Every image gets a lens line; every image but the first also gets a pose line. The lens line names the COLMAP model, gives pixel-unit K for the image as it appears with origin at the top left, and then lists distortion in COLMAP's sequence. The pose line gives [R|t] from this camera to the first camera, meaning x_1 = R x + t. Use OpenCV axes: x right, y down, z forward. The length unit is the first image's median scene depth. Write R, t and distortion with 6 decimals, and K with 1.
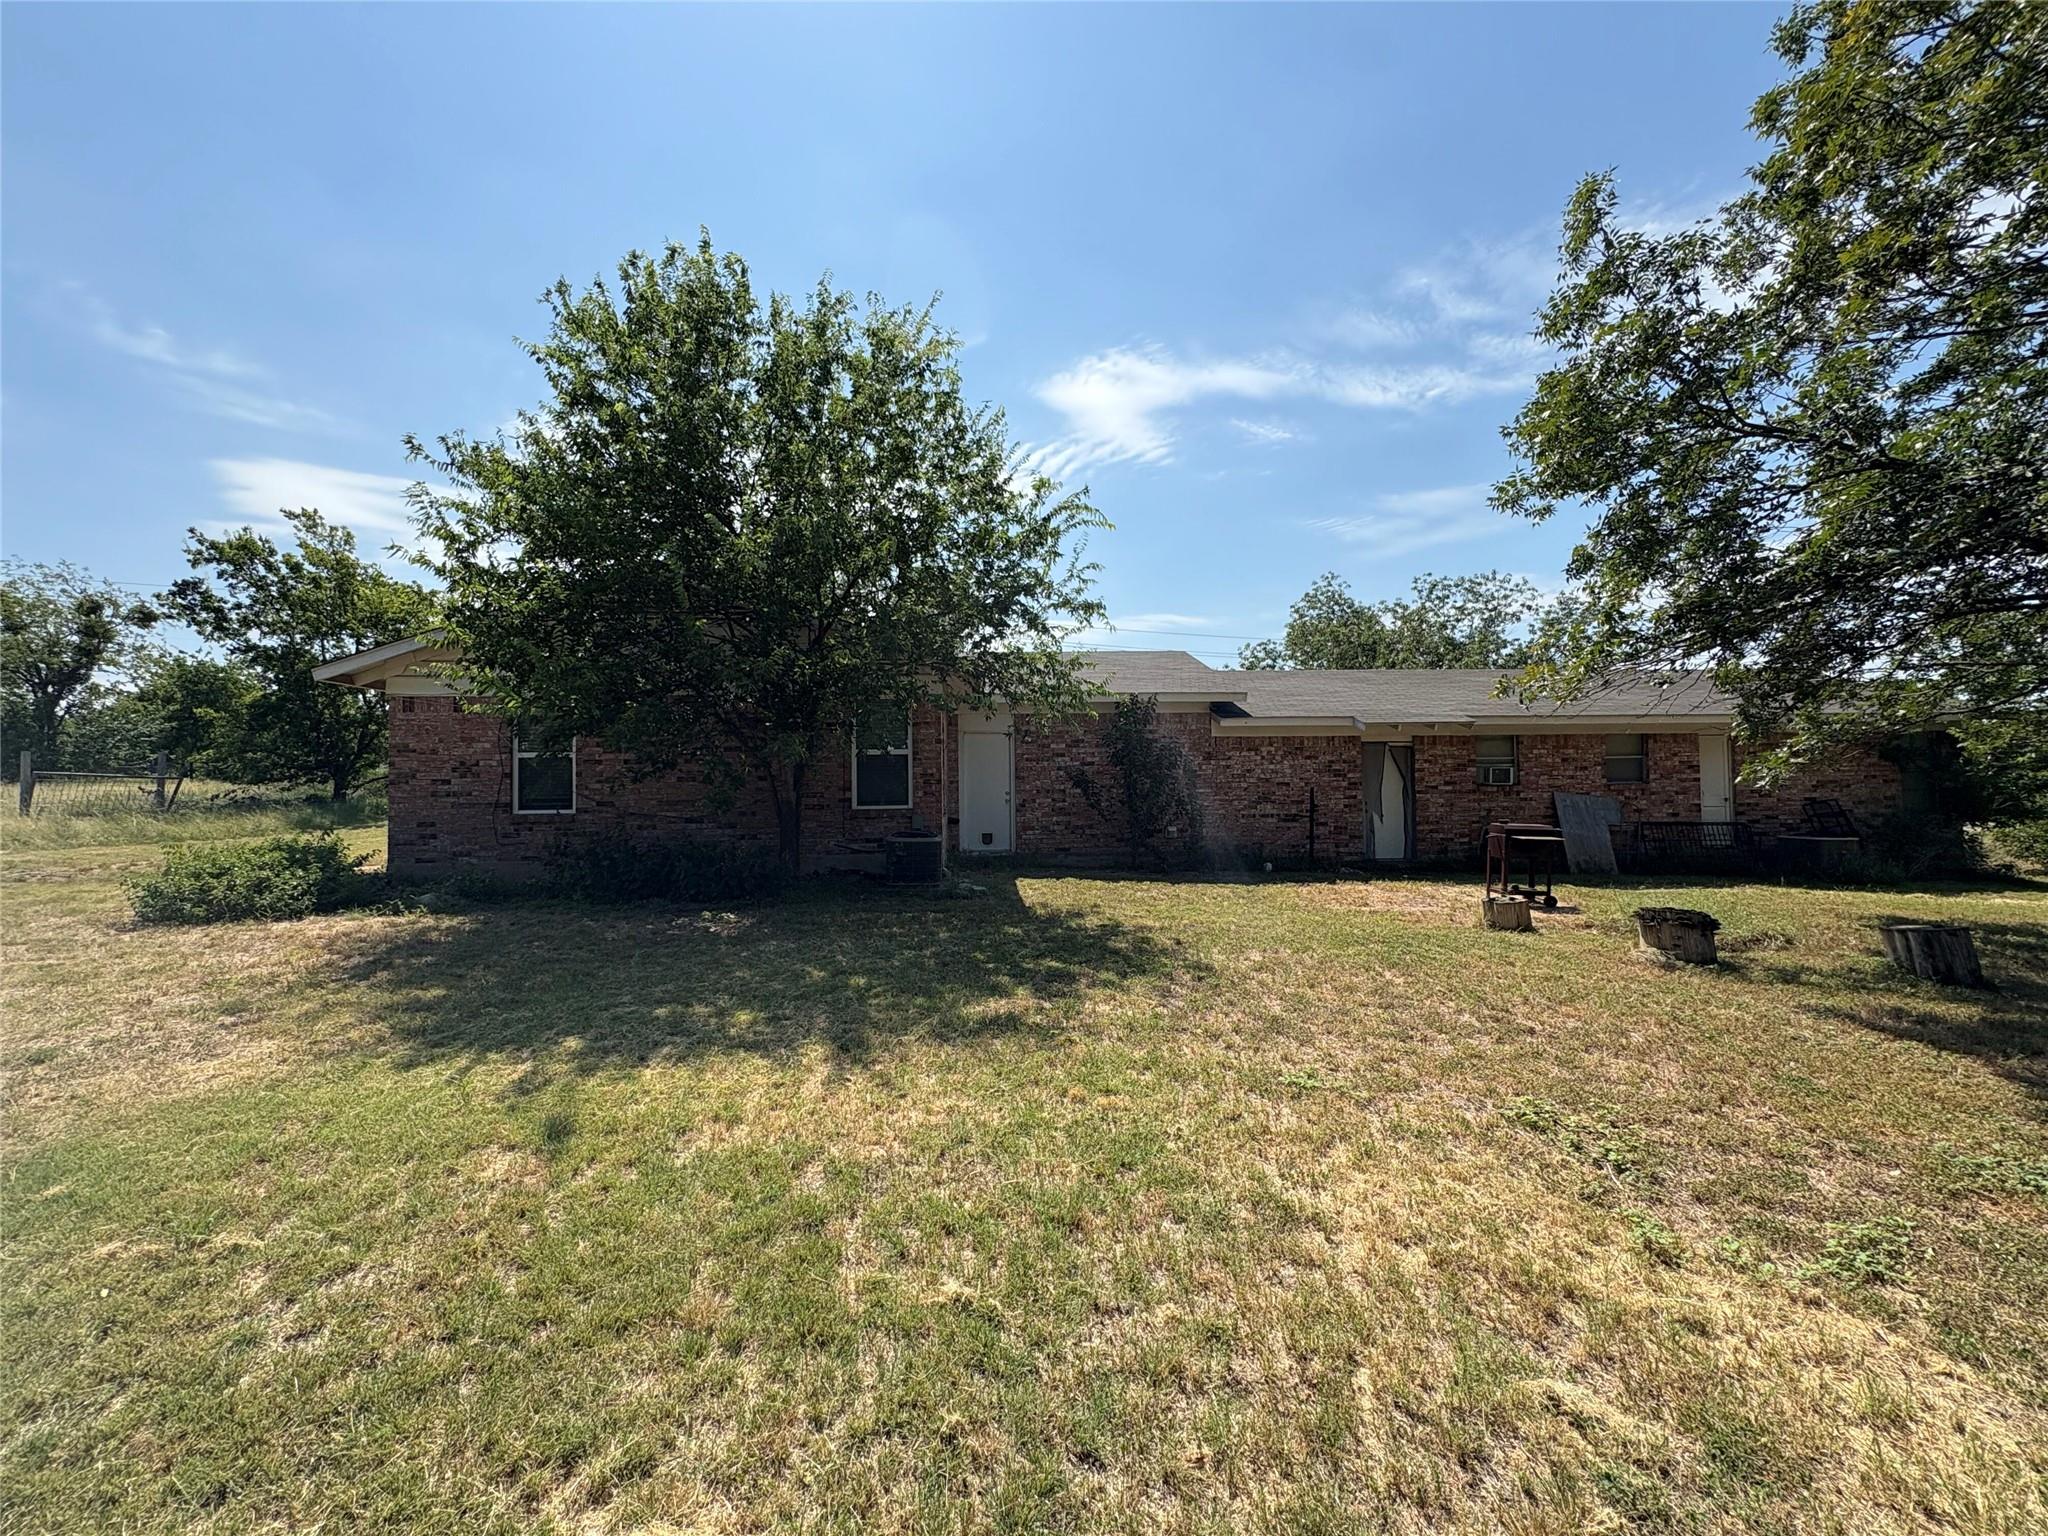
lens RADIAL K [[812.3, 0, 1024.0], [0, 812.3, 769.7], [0, 0, 1]] dist [0.000614, 0.000093]
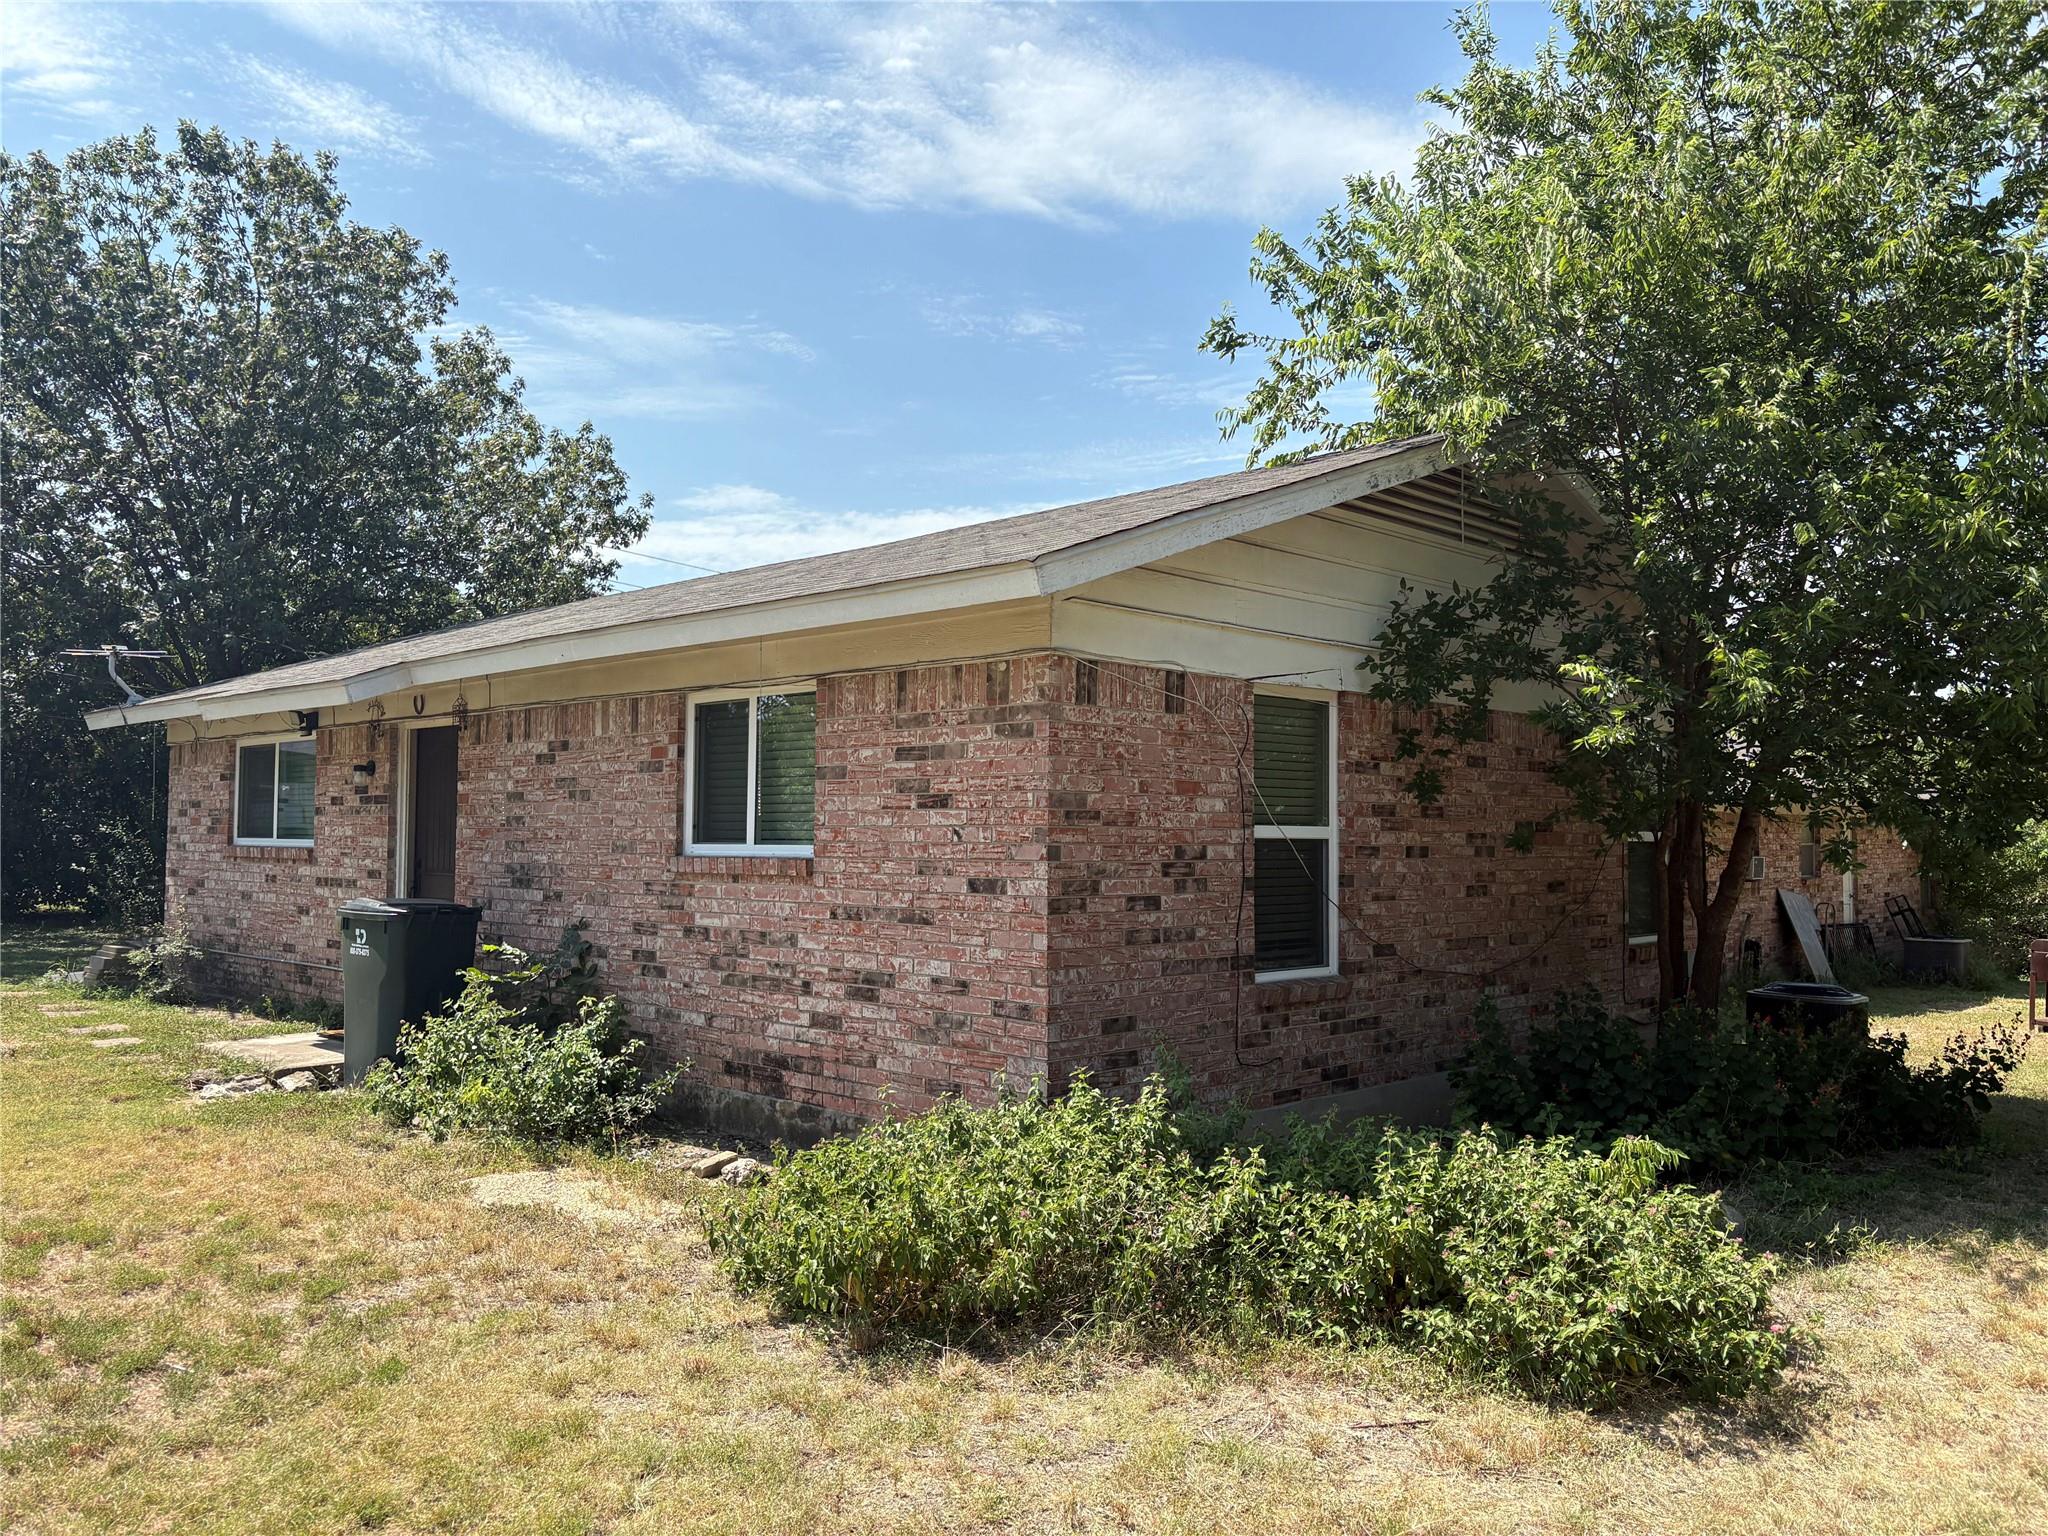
lens RADIAL K [[1584.9, 0, 1028.2], [0, 1584.9, 769.3], [0, 0, 1]] dist [0.058807, -0.063965]
pose [[0.738016, 0.044853, 0.673291, -1.962305], [-0.027770, 0.998962, -0.036109, -0.027705], [-0.674211, 0.007952, 0.738496, 0.821254]]
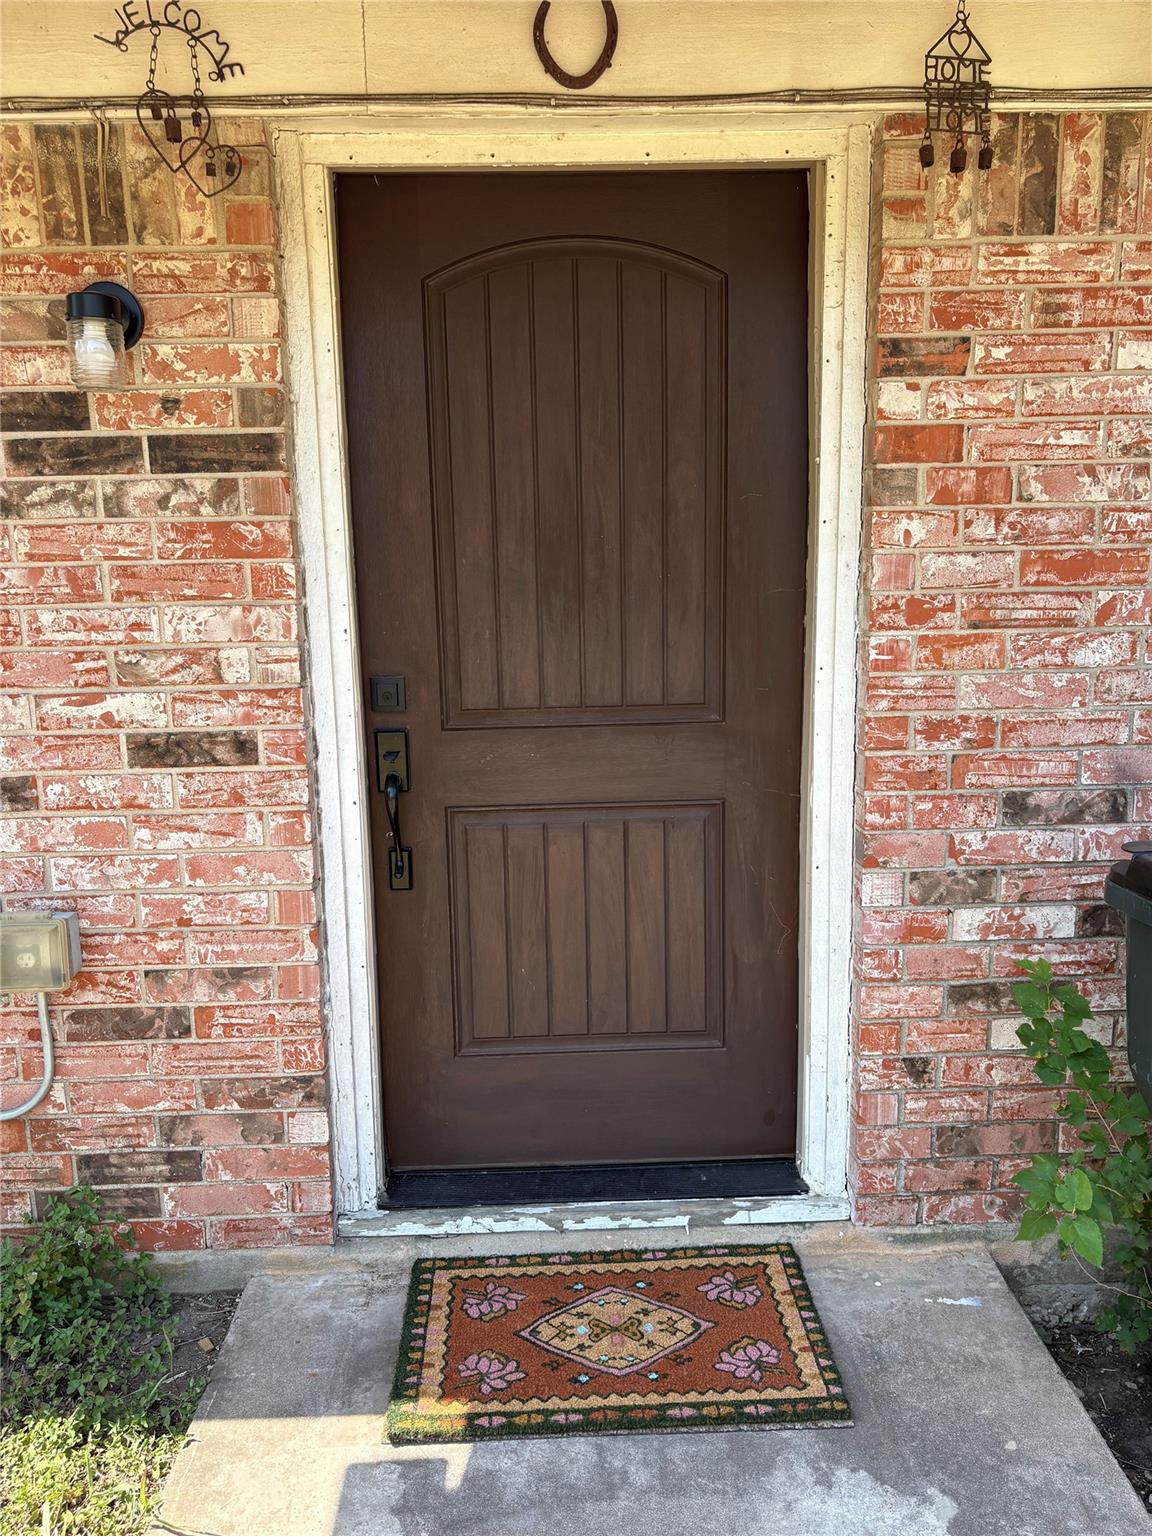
lens RADIAL K [[1154.2, 0, 578.8], [0, 1154.2, 773.5], [0, 0, 1]] dist [0.055527, -0.056436]
pose [[0.030572, -0.171815, 0.984655, -1.641723], [0.001603, 0.985122, 0.171847, -0.006127], [-0.999531, -0.003676, 0.030393, 2.453194]]
